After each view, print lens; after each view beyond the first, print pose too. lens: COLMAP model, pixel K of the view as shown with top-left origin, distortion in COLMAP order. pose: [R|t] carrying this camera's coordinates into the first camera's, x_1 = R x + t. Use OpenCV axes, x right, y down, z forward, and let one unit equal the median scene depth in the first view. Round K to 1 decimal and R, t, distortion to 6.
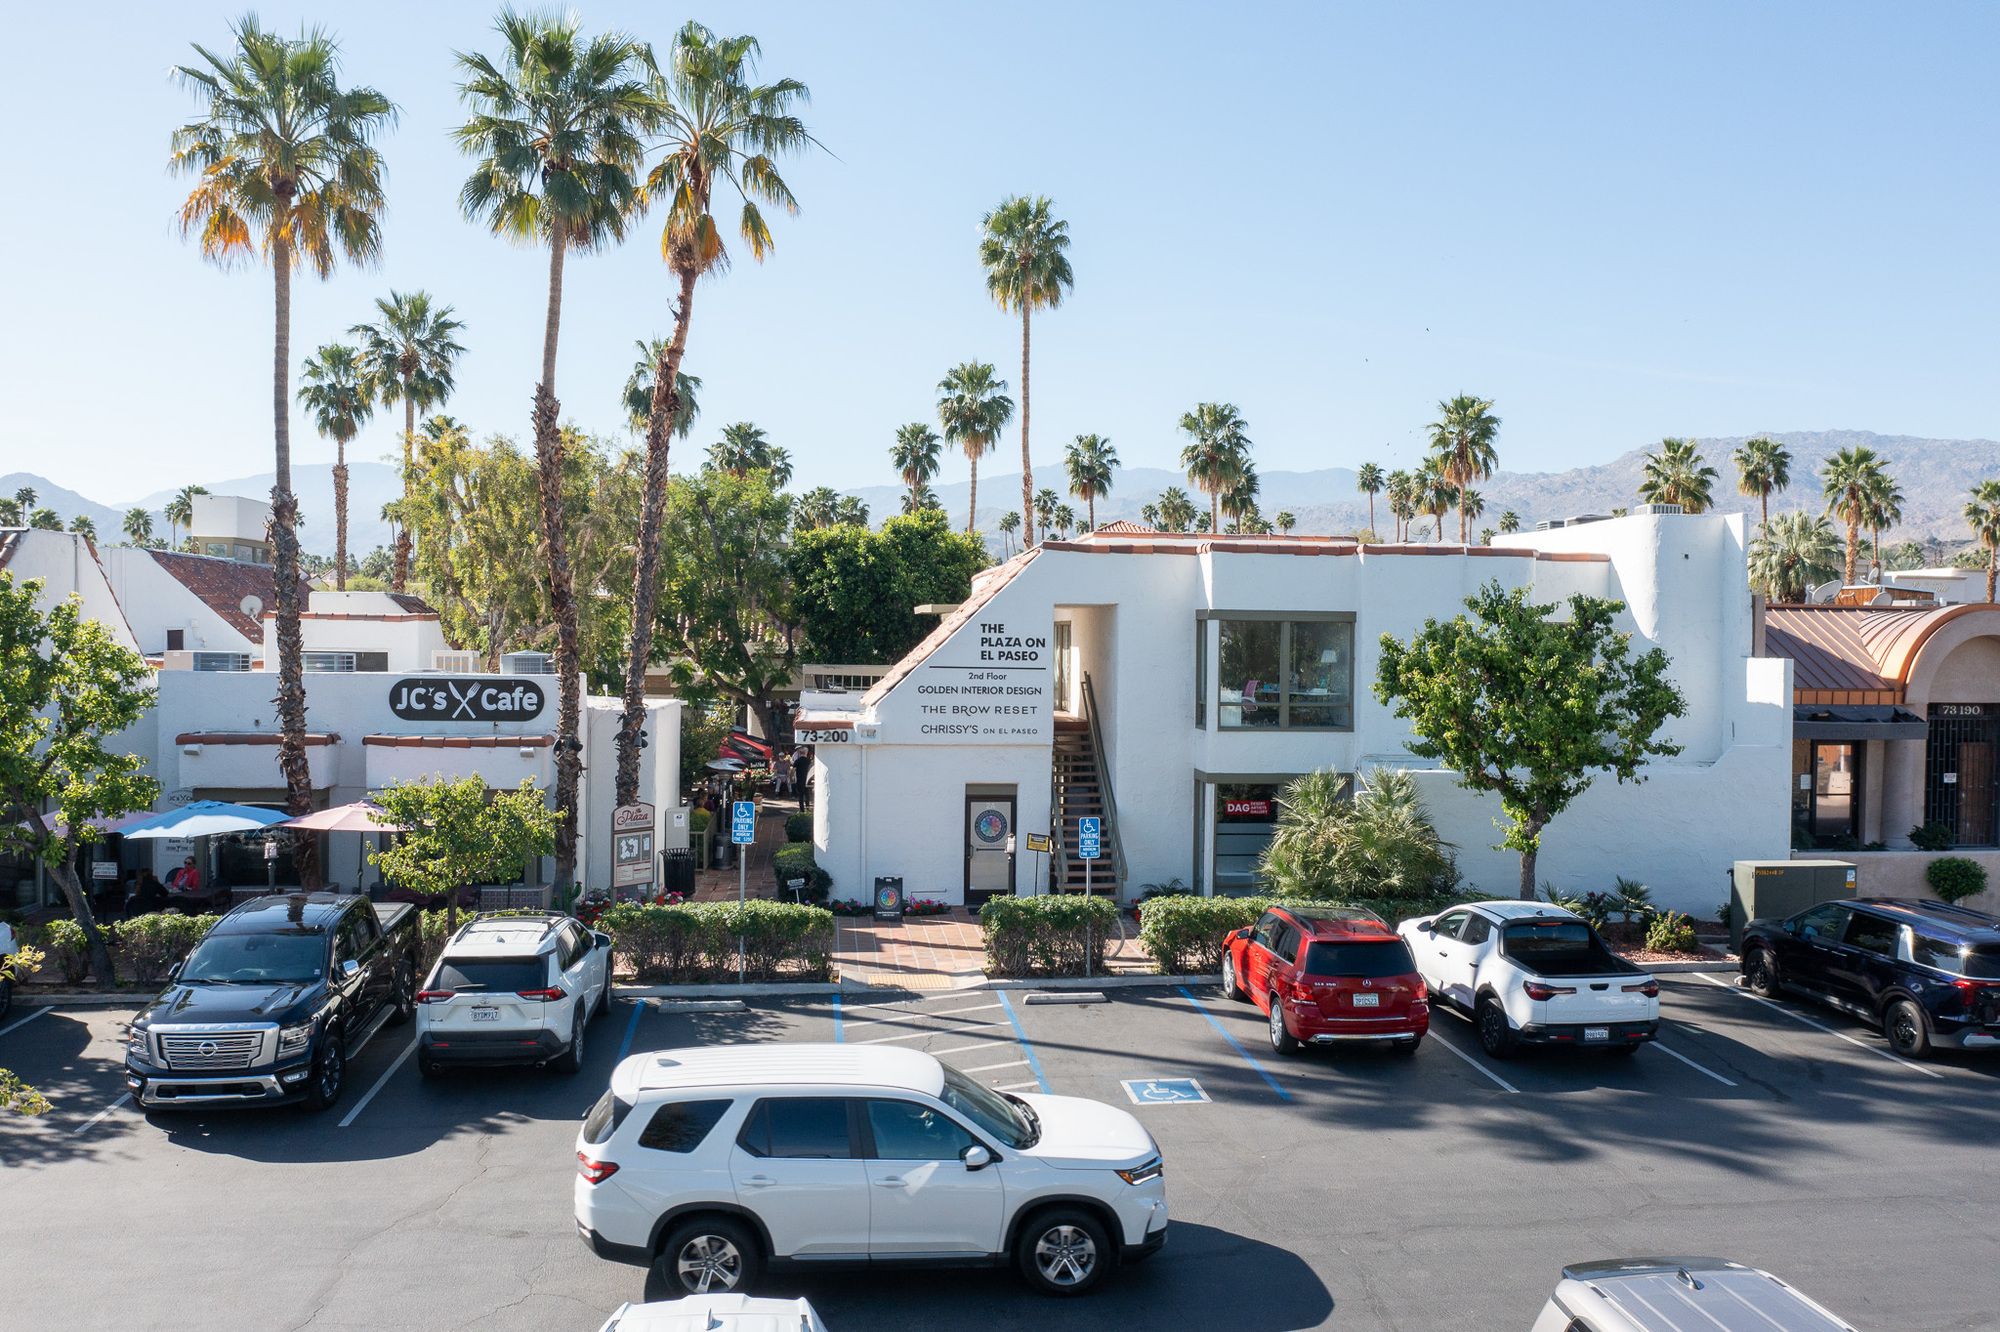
lens RADIAL K [[1570.4, 0, 966.1], [0, 1570.4, 674.6], [0, 0, 1]] dist [-0.014124, -0.002672]
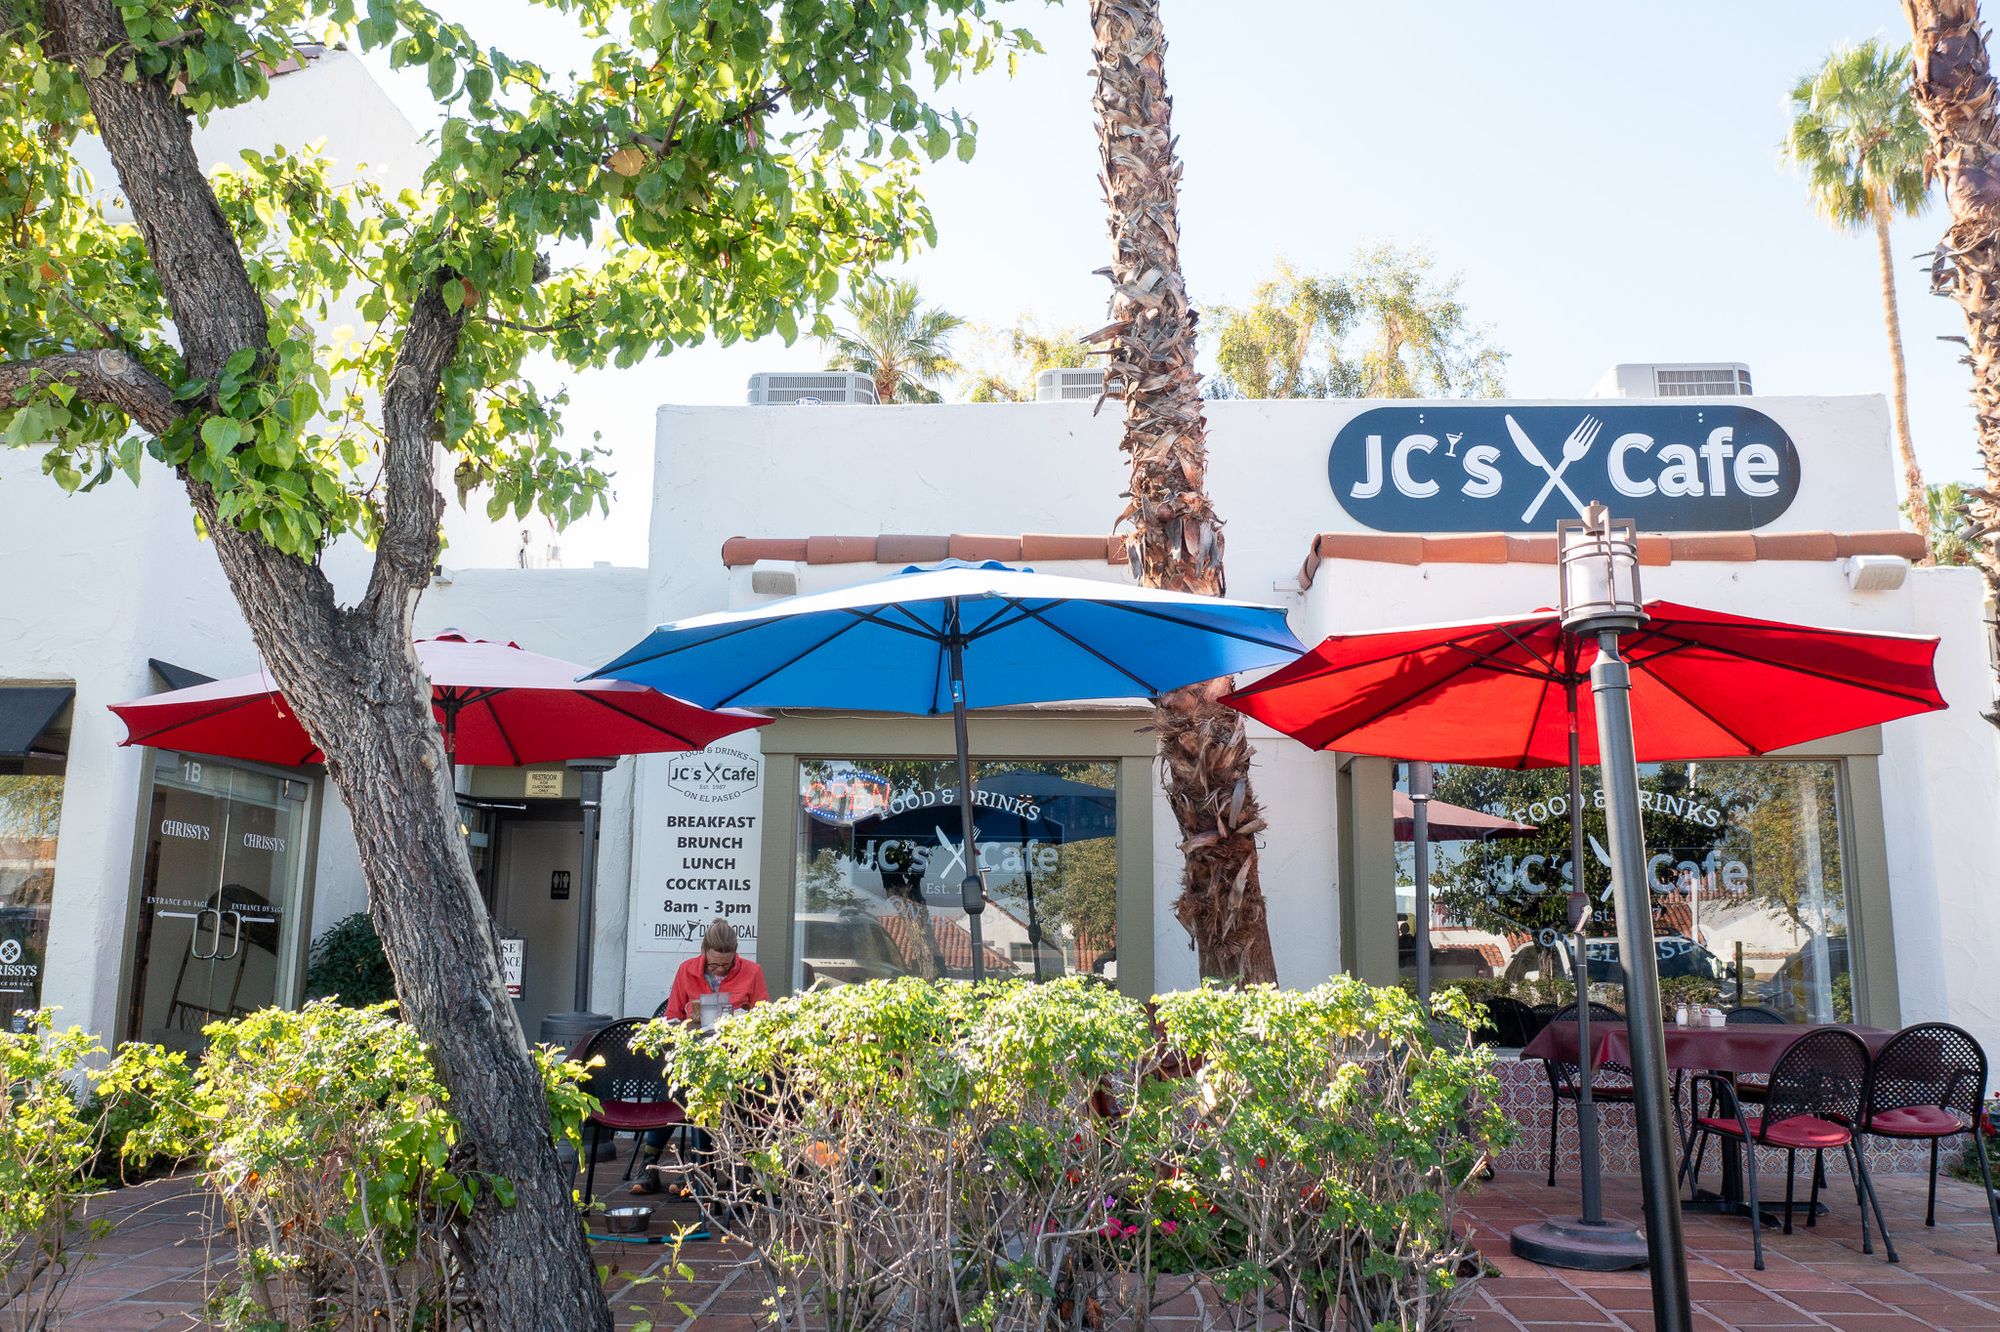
lens RADIAL K [[1566.5, 0, 1000.0], [0, 1566.5, 666.0], [0, 0, 1]] dist [-0.022883, -0.001157]
pose [[0.988983, -0.034012, -0.144066, -0.378224], [0.002760, 0.977312, -0.211788, 0.120815], [0.148001, 0.209057, 0.966639, 0.662107]]
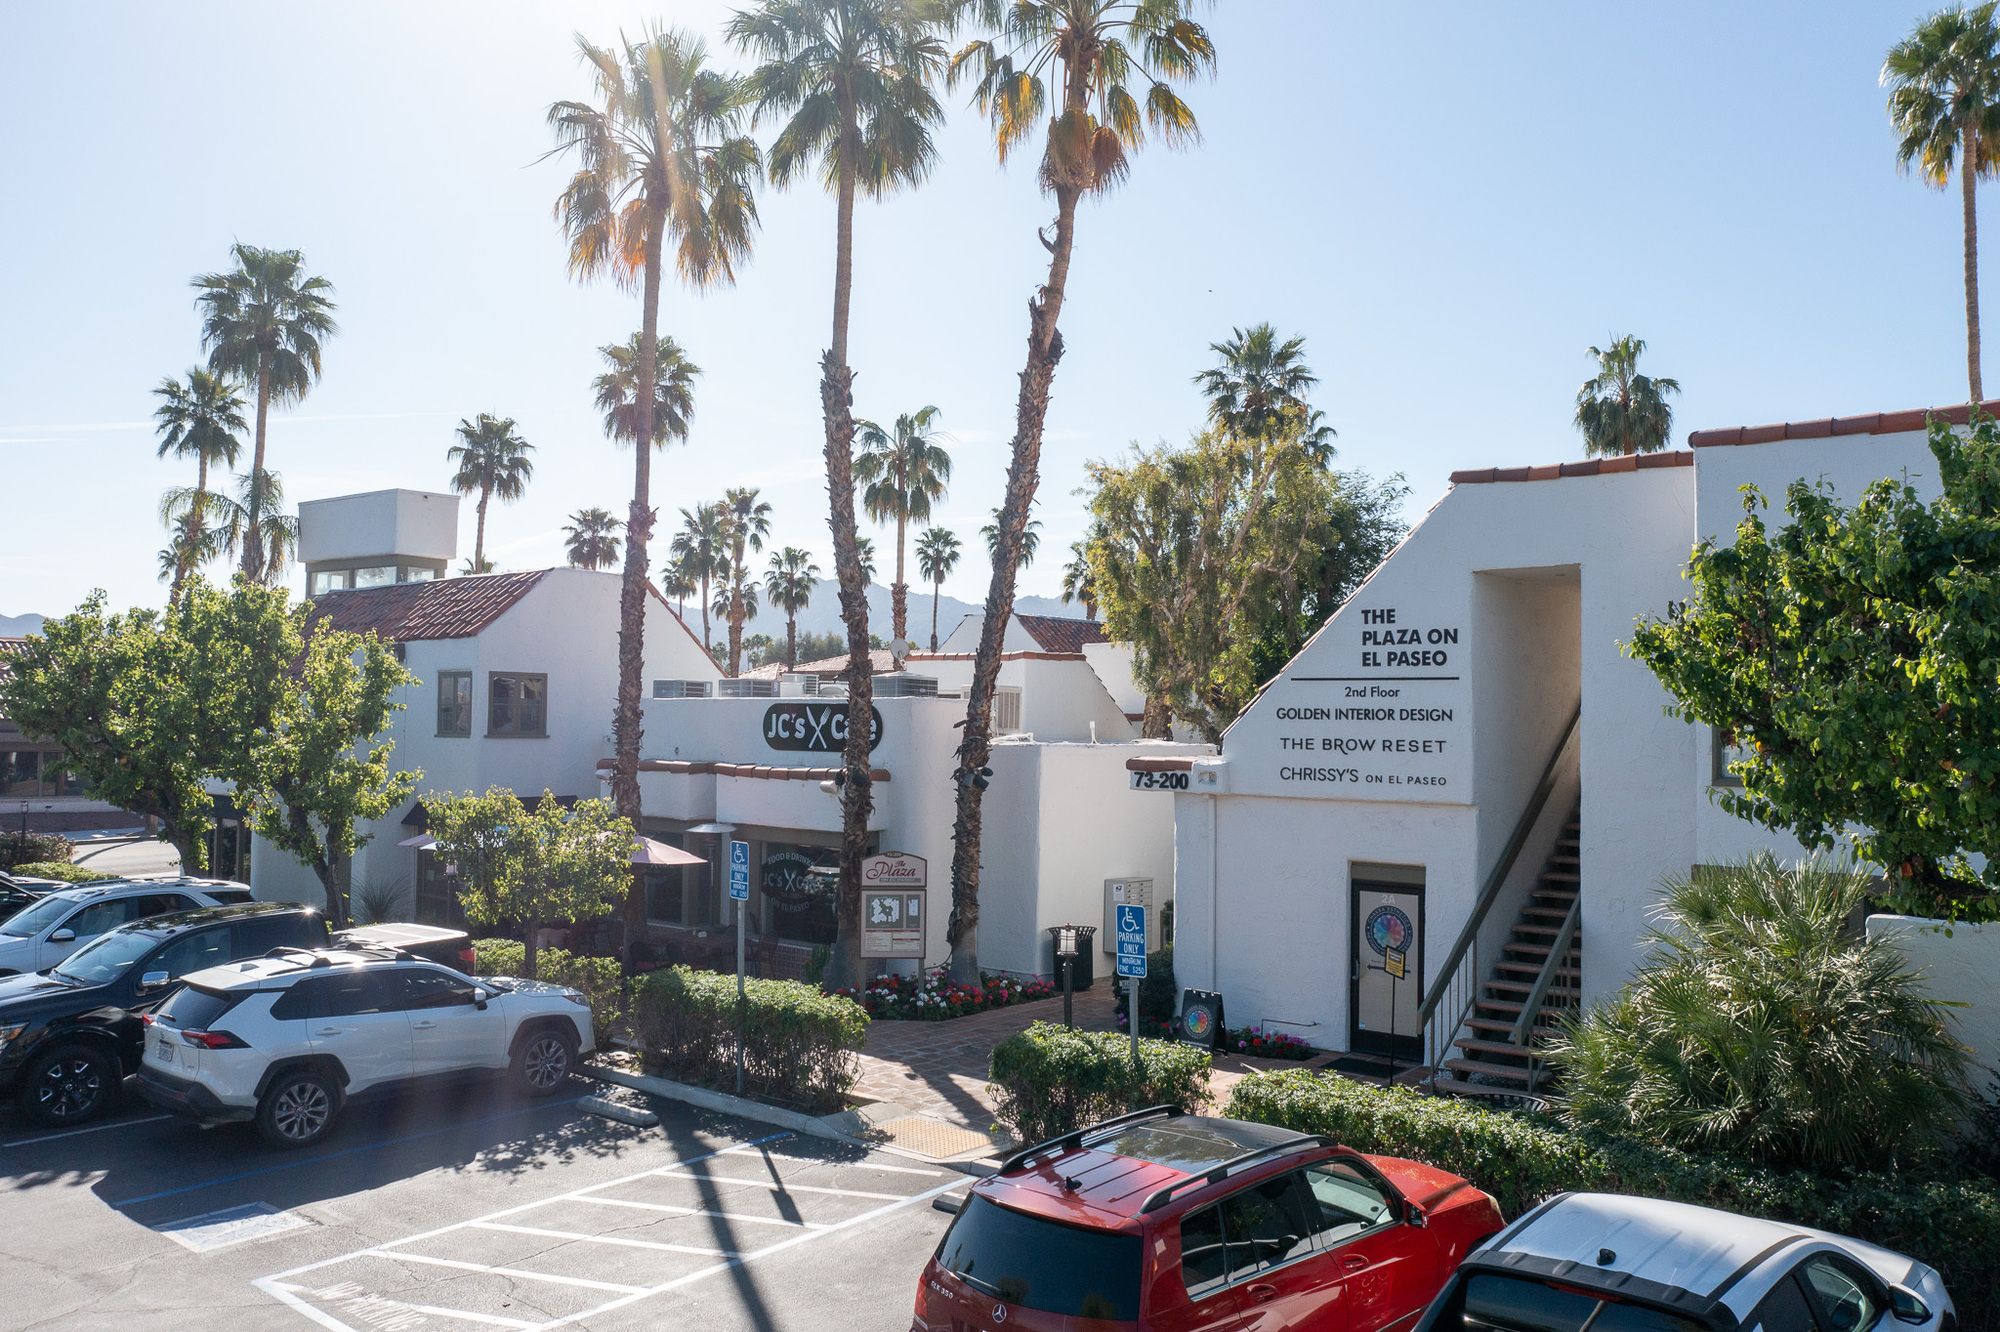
lens RADIAL K [[1566.5, 0, 1000.0], [0, 1566.5, 666.0], [0, 0, 1]] dist [-0.022883, -0.001157]
pose [[0.685371, -0.031056, -0.727532, 0.375151], [-0.020972, 0.997834, -0.062352, 0.033473], [0.727892, 0.057992, 0.683235, 0.463142]]
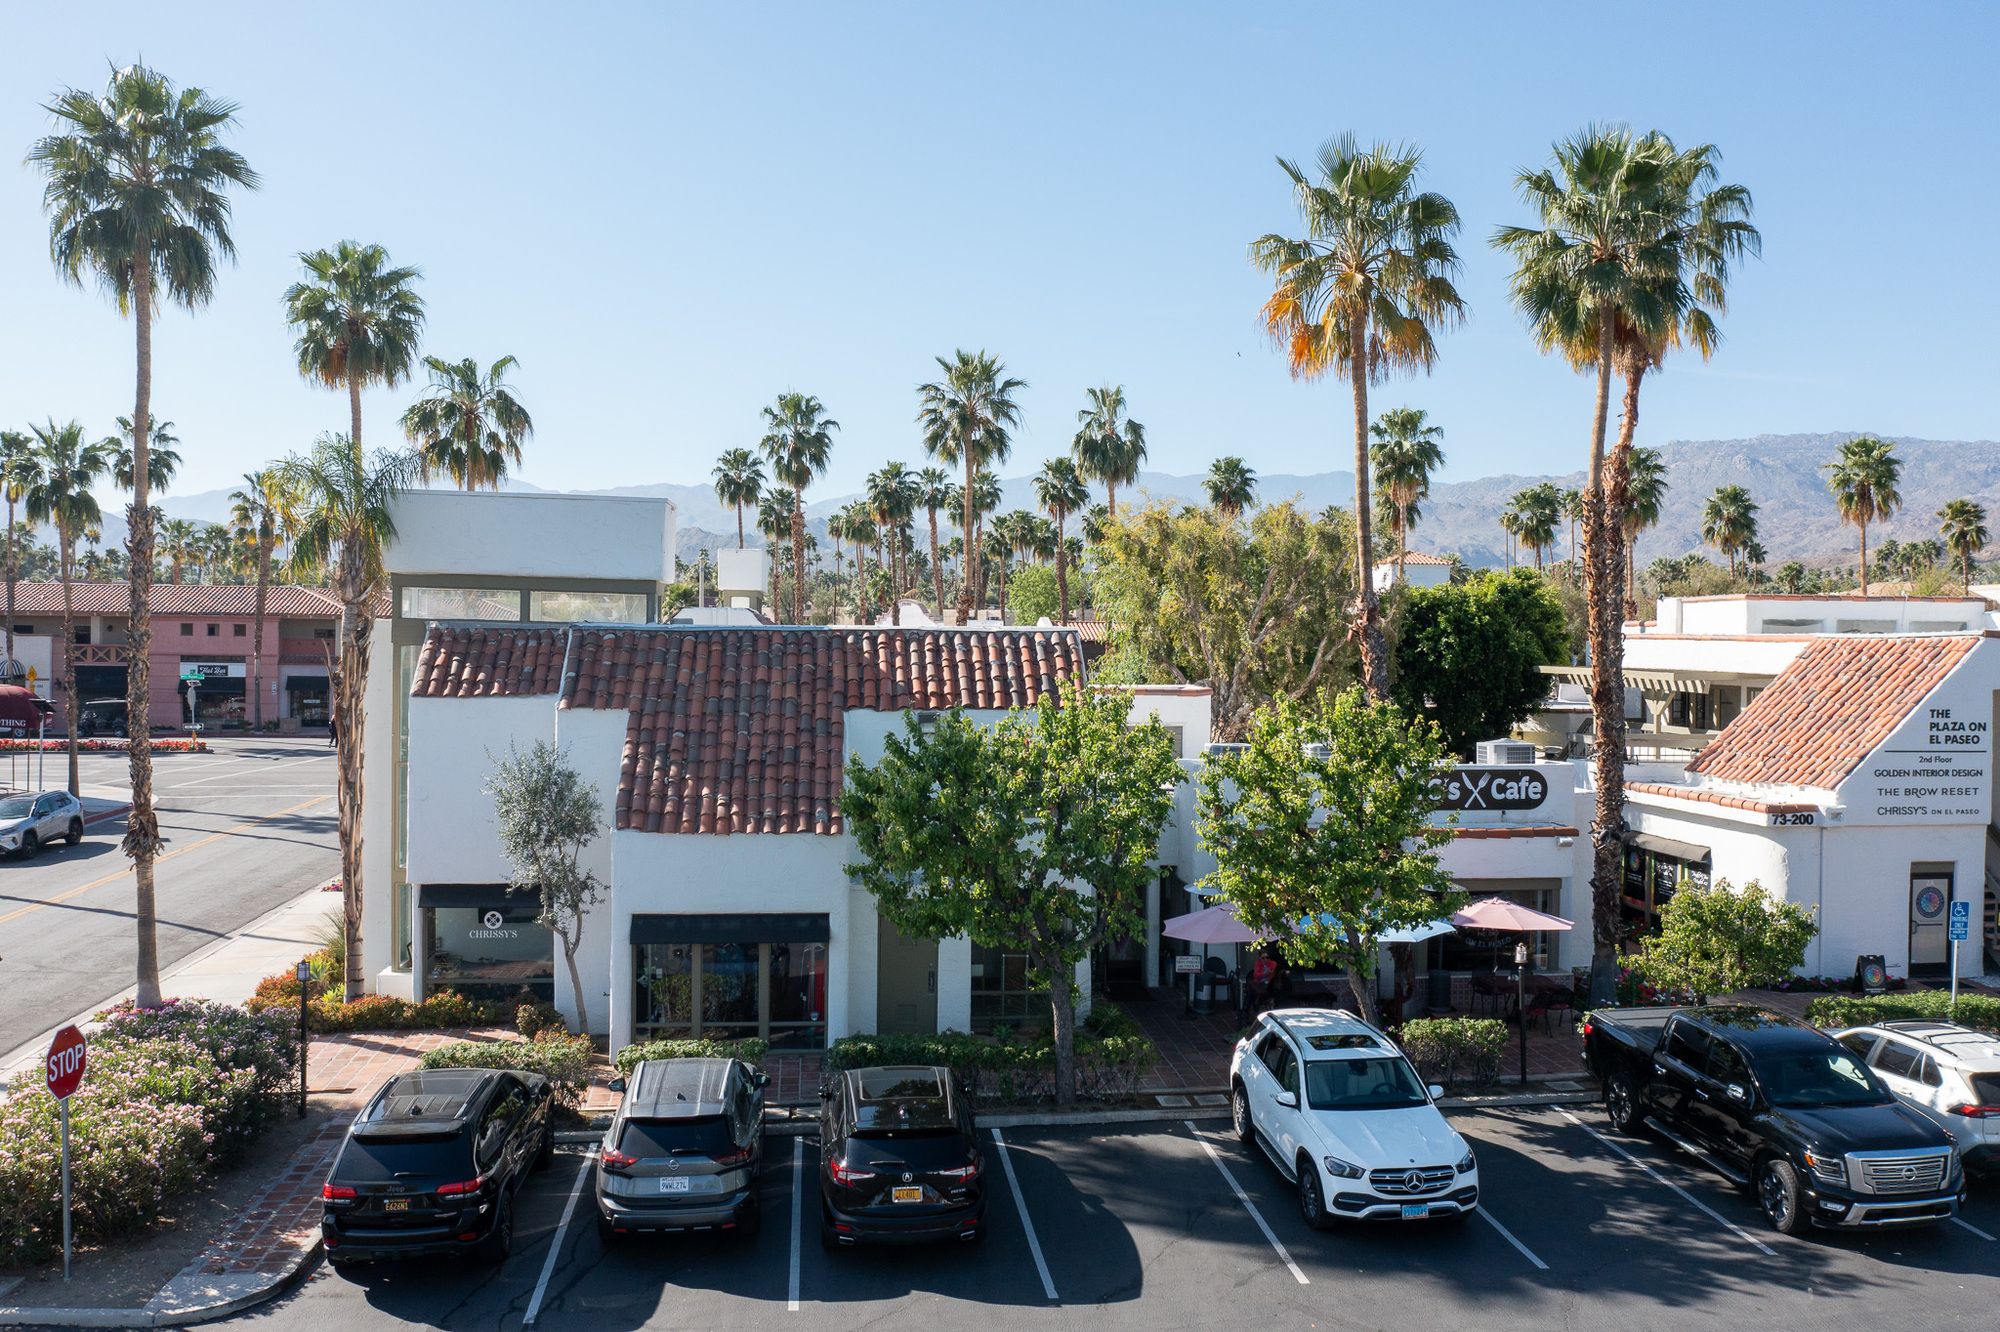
lens RADIAL K [[1577.6, 0, 1000.2], [0, 1577.6, 676.3], [0, 0, 1]] dist [-0.006051, -0.008108]
pose [[0.999568, -0.006765, 0.028591, -0.645221], [0.006791, 0.999977, -0.000838, -0.058291], [-0.028585, 0.001032, 0.999591, -0.028837]]
